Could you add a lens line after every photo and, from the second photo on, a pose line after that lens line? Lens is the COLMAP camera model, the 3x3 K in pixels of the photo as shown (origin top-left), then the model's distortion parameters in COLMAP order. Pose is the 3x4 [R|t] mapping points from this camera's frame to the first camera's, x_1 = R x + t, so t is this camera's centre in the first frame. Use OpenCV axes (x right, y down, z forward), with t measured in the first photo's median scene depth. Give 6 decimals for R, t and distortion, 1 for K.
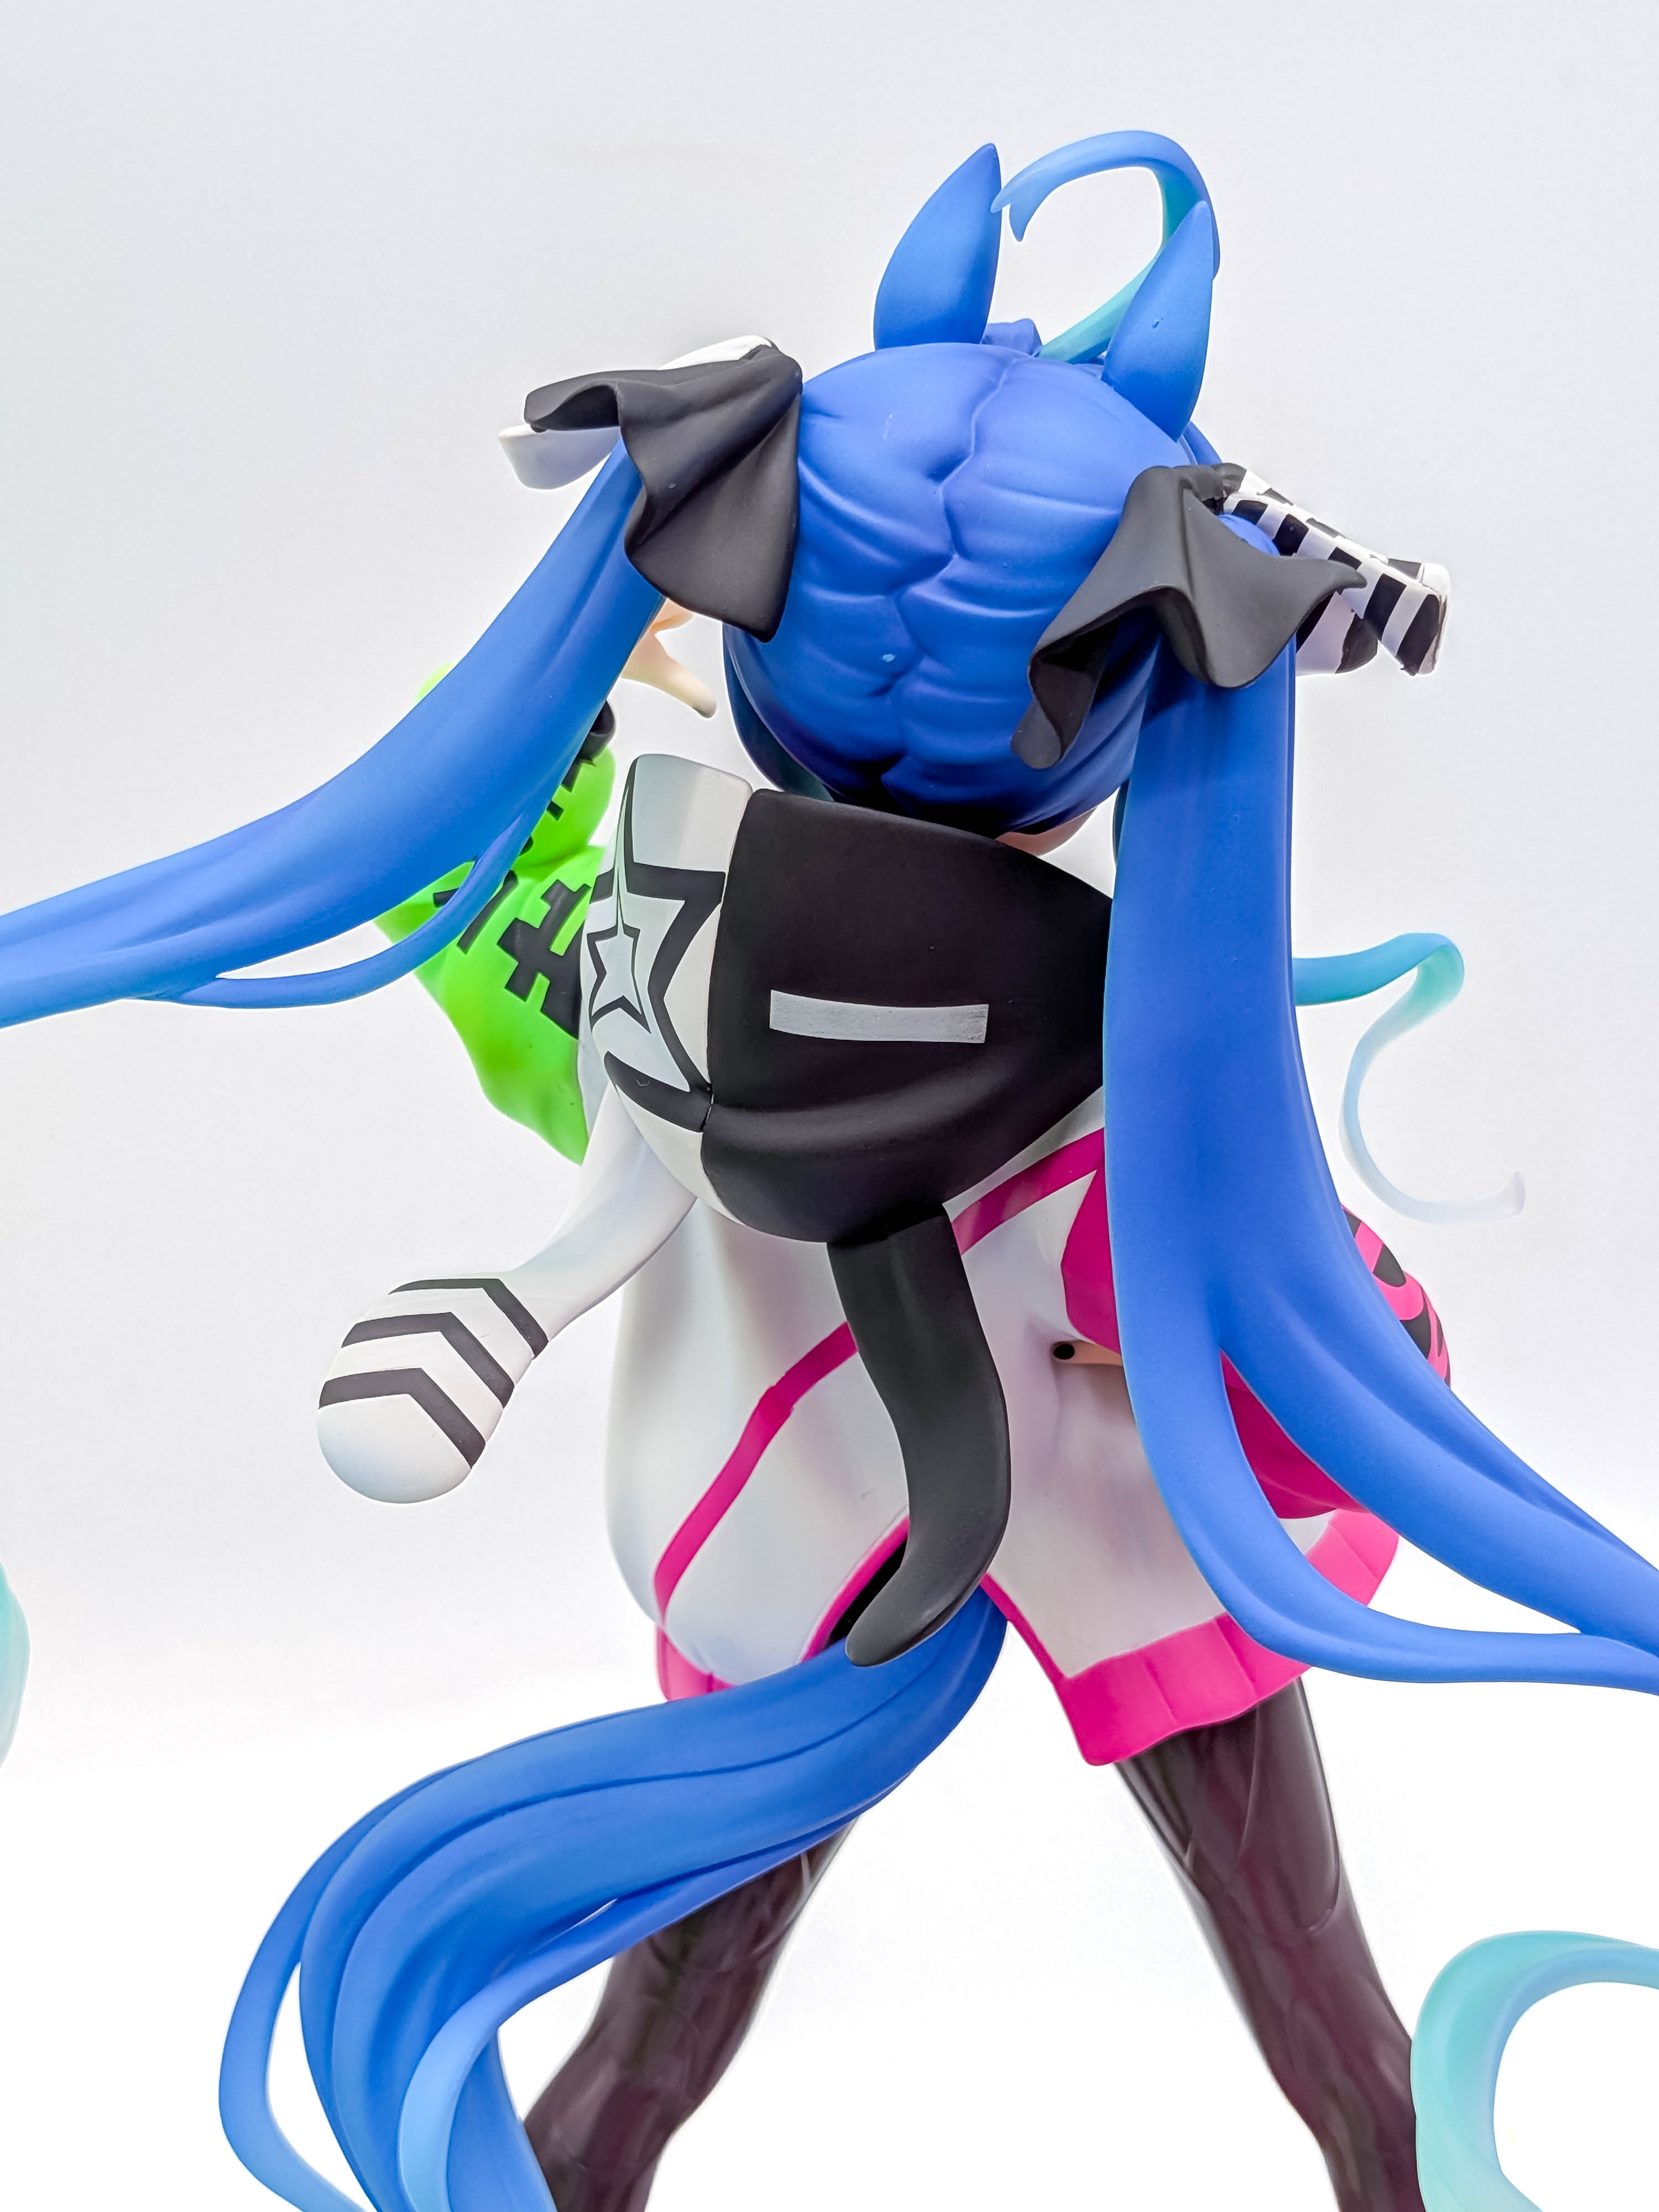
lens RADIAL K [[3243.4, 0, 759.4], [0, 3243.4, 1104.2], [0, 0, 1]] dist [0.117762, -0.193788]
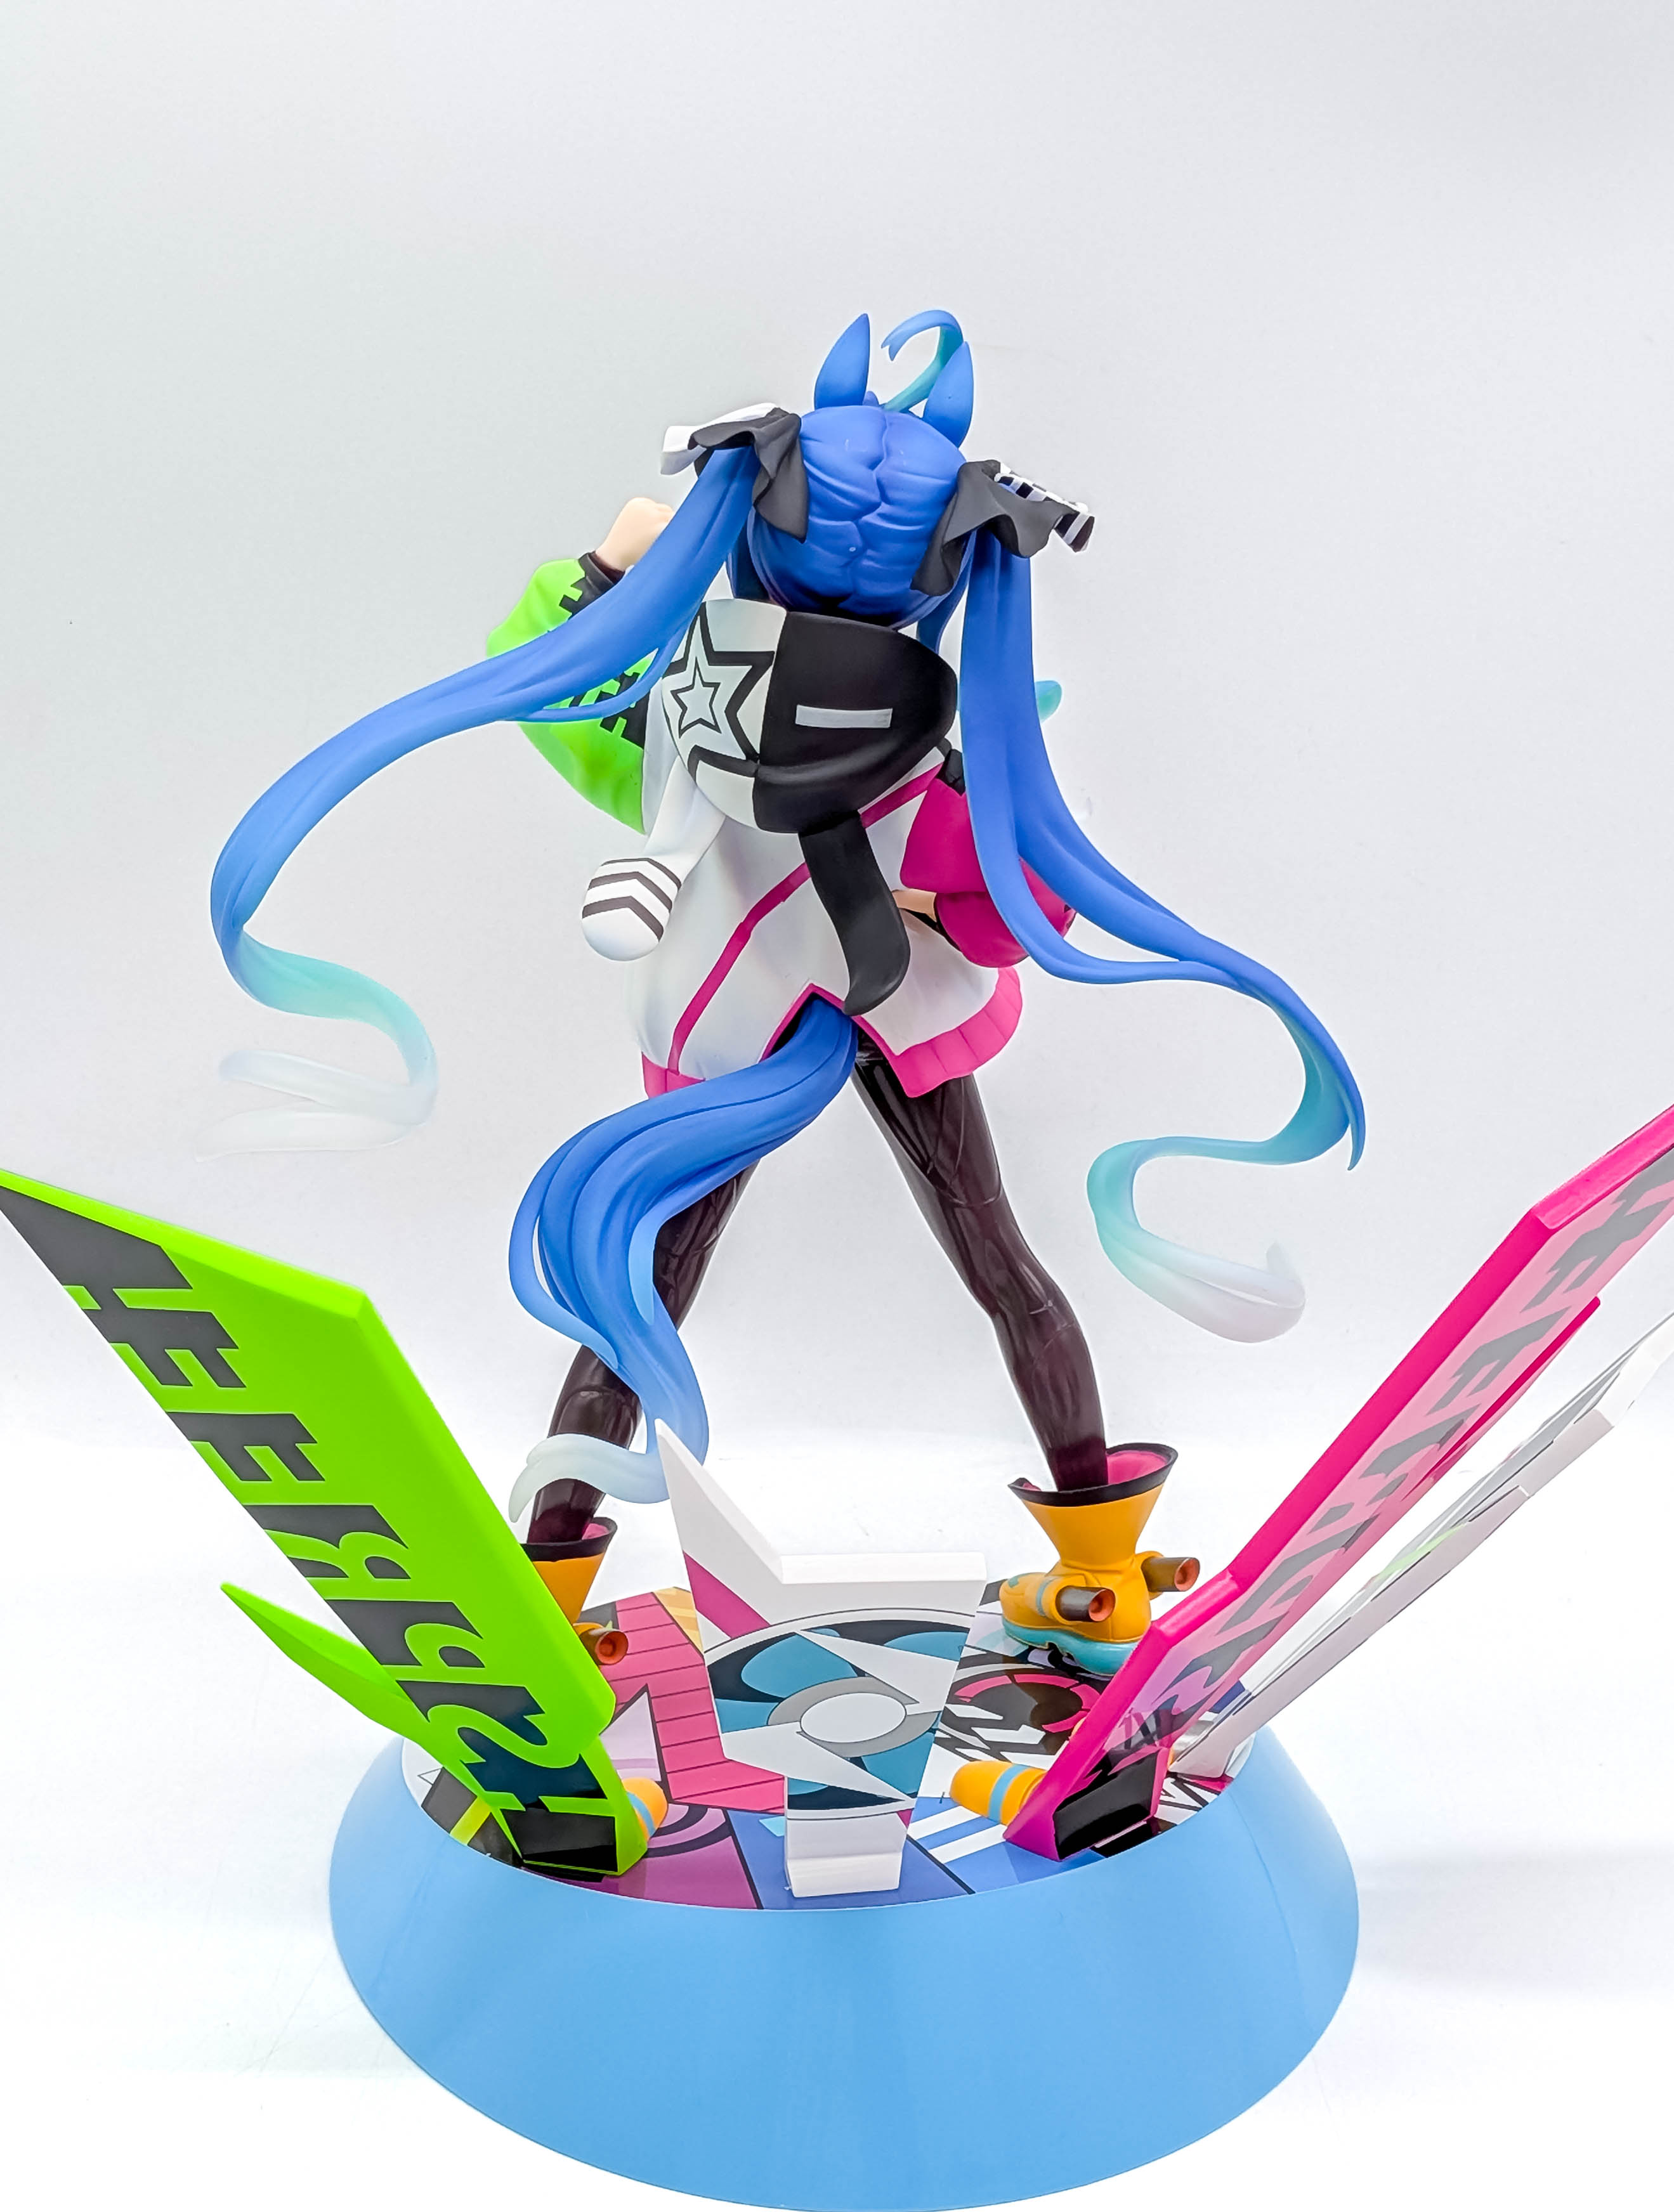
lens RADIAL K [[3243.8, 0, 766.8], [0, 3243.8, 1104.2], [0, 0, 1]] dist [0.117762, -0.193788]
pose [[0.956994, -0.067069, 0.282248, -0.644213], [0.062821, 0.997734, 0.024084, 0.176807], [-0.283224, -0.005317, 0.959039, -1.075575]]
